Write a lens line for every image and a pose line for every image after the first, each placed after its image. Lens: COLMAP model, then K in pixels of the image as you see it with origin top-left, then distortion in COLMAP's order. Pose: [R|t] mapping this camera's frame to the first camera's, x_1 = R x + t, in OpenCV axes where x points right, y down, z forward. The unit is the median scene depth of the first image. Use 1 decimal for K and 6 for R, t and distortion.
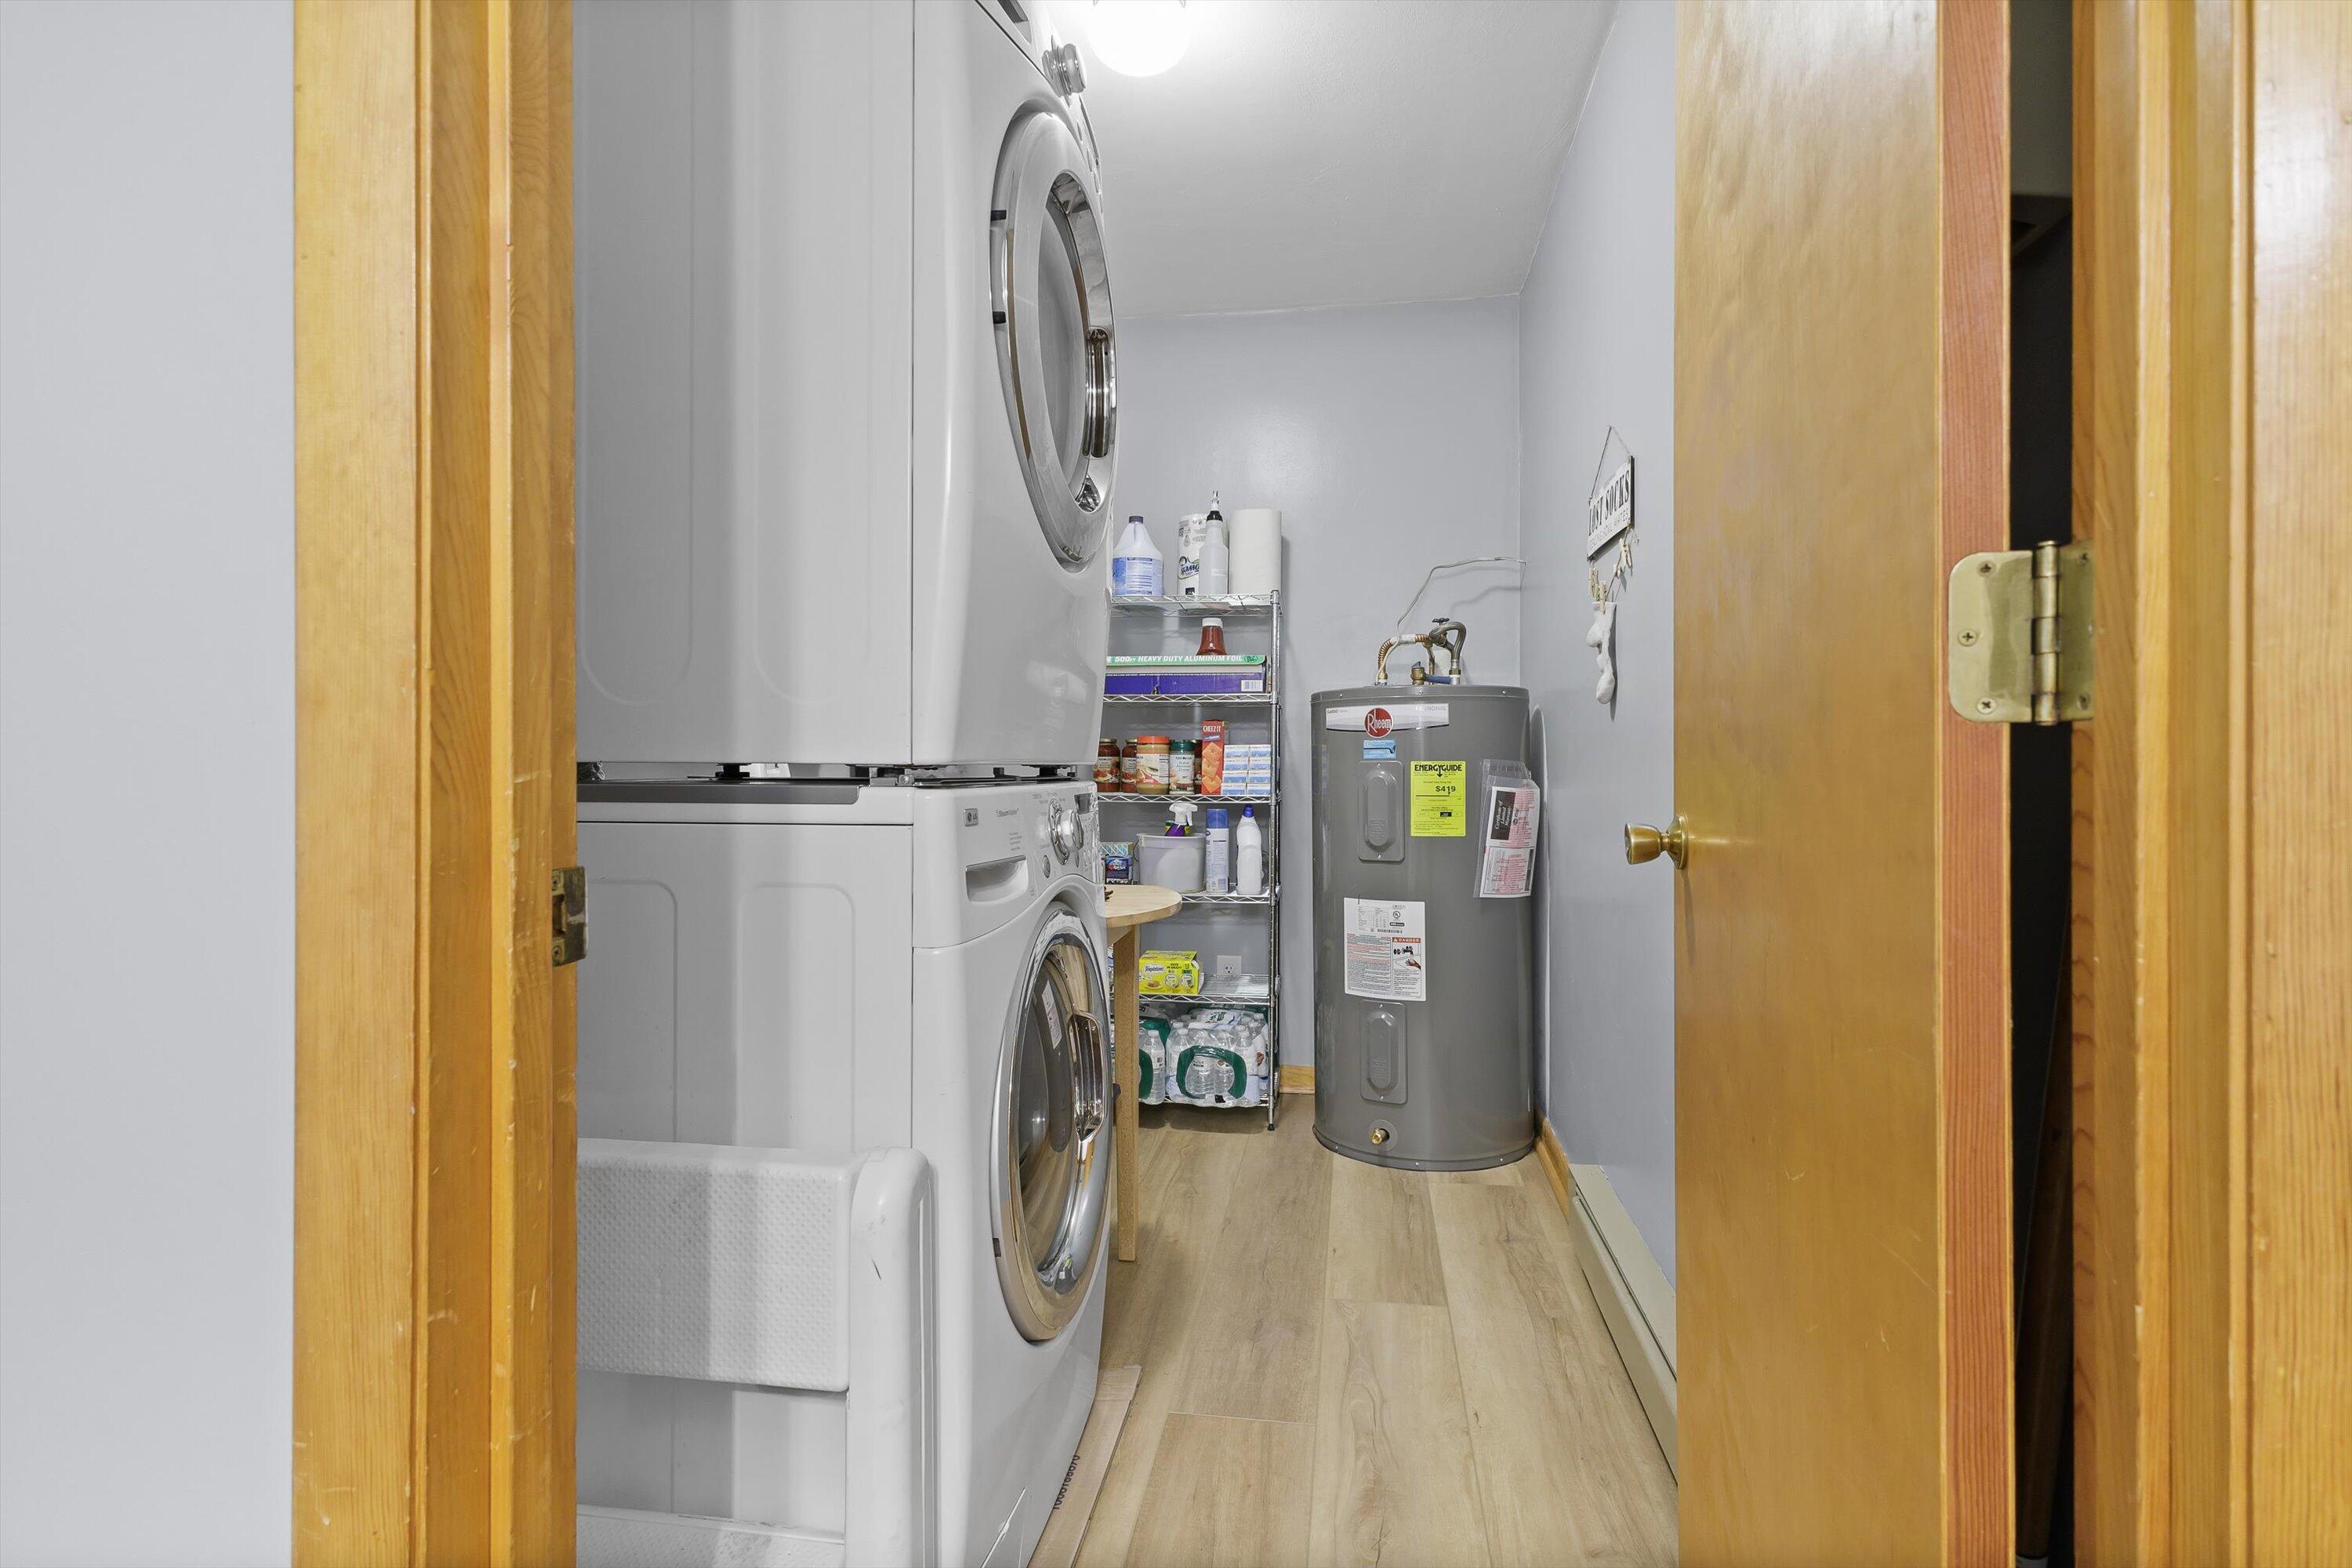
lens RADIAL K [[1172.7, 0, 1179.0], [0, 1172.7, 766.4], [0, 0, 1]] dist [0.013156, 0.000511]
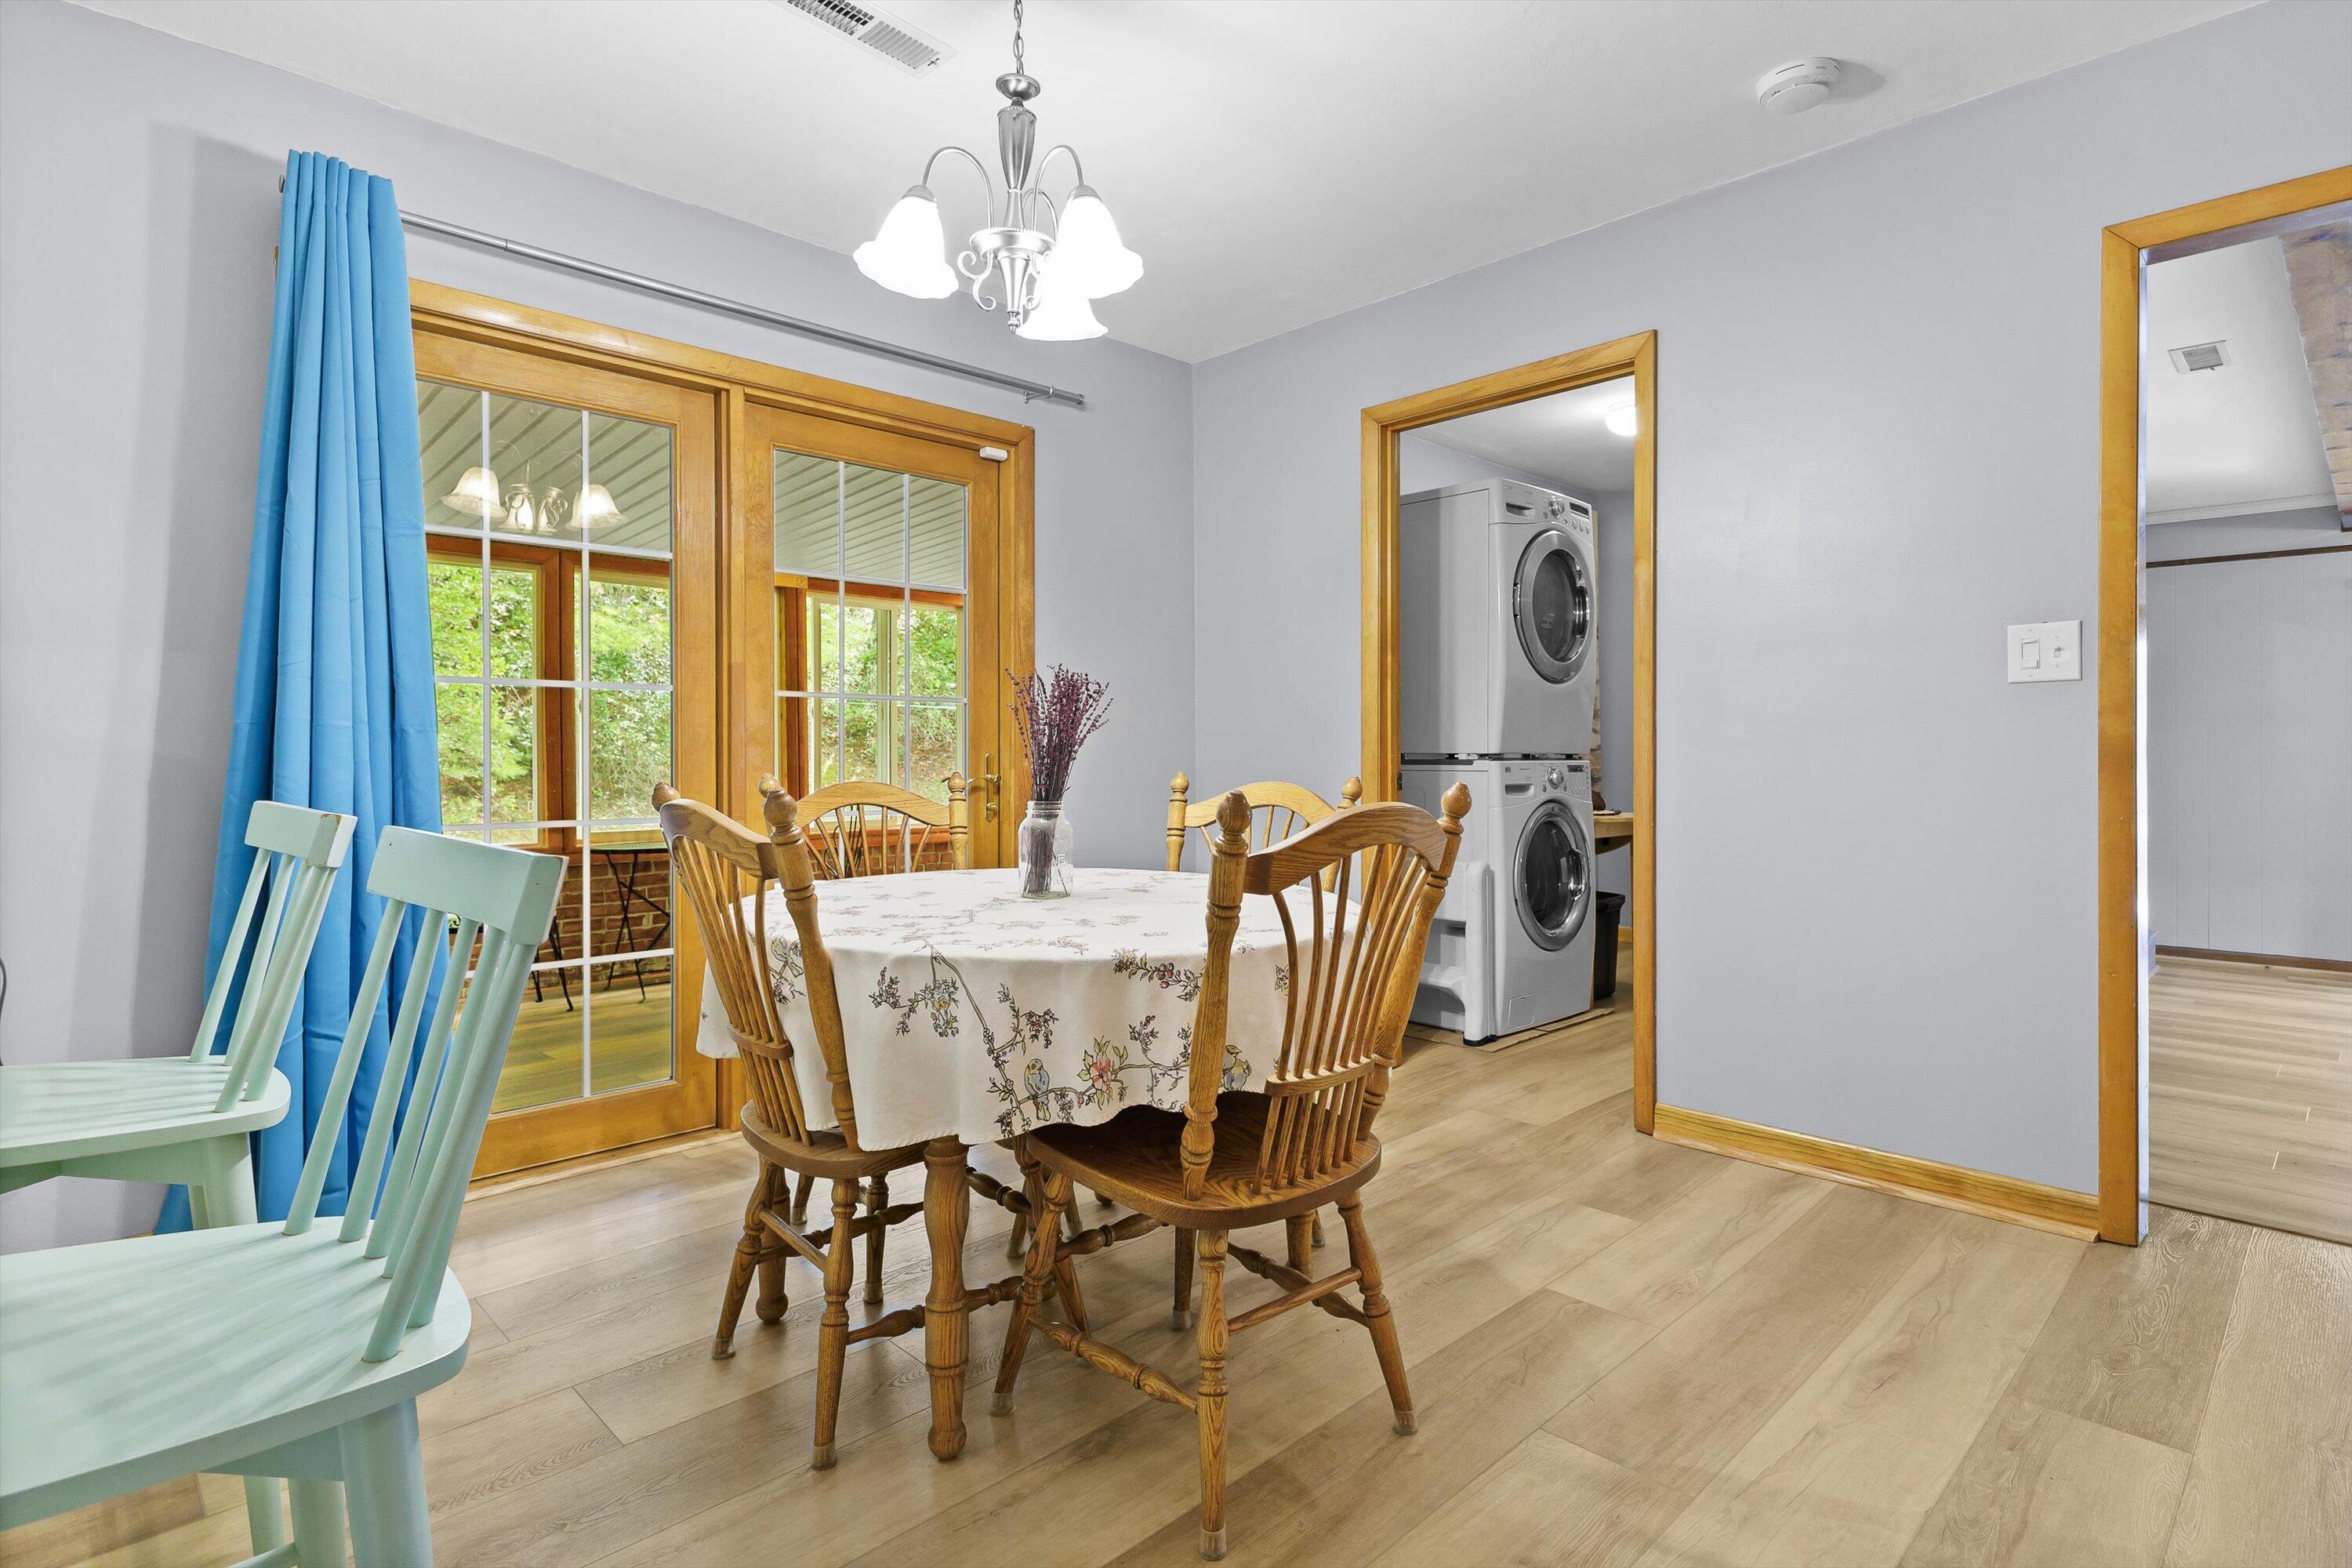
lens RADIAL K [[1172.7, 0, 1179.0], [0, 1172.7, 766.4], [0, 0, 1]] dist [0.013156, 0.000511]
pose [[0.795129, 0.012649, -0.606308, 1.113679], [-0.007722, 0.999913, 0.010733, 0.006075], [0.606391, -0.003852, 0.795157, -2.238747]]
